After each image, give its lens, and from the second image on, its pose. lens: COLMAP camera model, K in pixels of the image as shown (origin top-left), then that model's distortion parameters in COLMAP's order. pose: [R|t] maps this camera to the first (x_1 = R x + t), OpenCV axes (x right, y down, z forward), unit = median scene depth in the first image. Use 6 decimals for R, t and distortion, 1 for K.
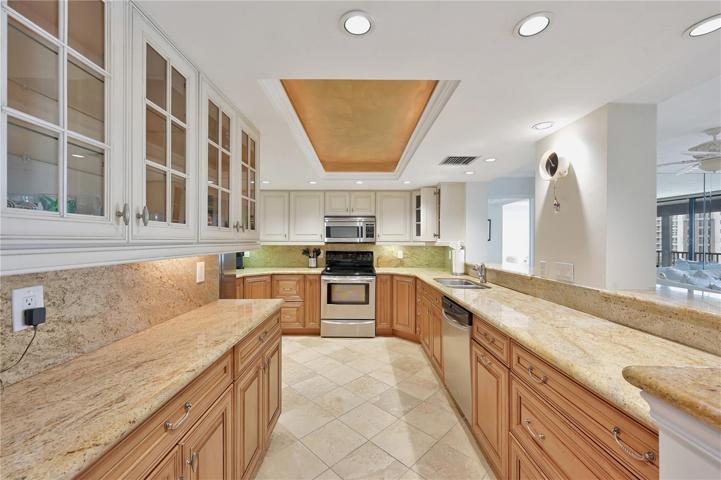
lens RADIAL K [[291.0, 0, 353.8], [0, 291.0, 240.7], [0, 0, 1]] dist [-0.021573, 0.002366]
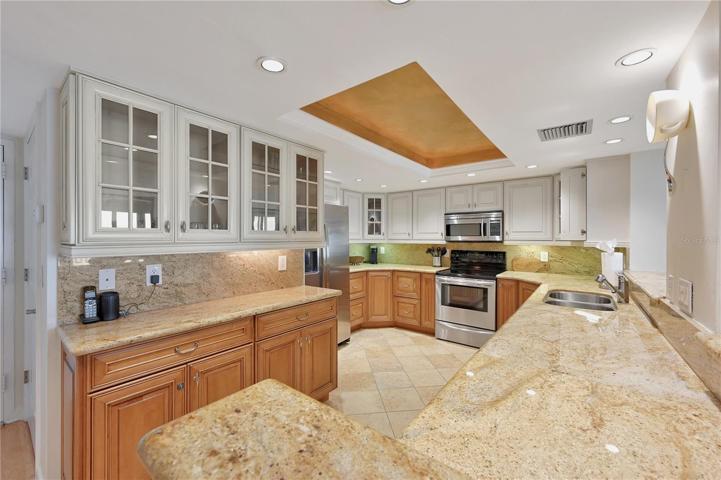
lens RADIAL K [[291.0, 0, 352.0], [0, 291.0, 239.9], [0, 0, 1]] dist [-0.021573, 0.002366]
pose [[0.785432, 0.003206, -0.618940, 0.266428], [0.000766, 0.999981, 0.006152, -0.004081], [0.618948, -0.005306, 0.785414, 0.061464]]
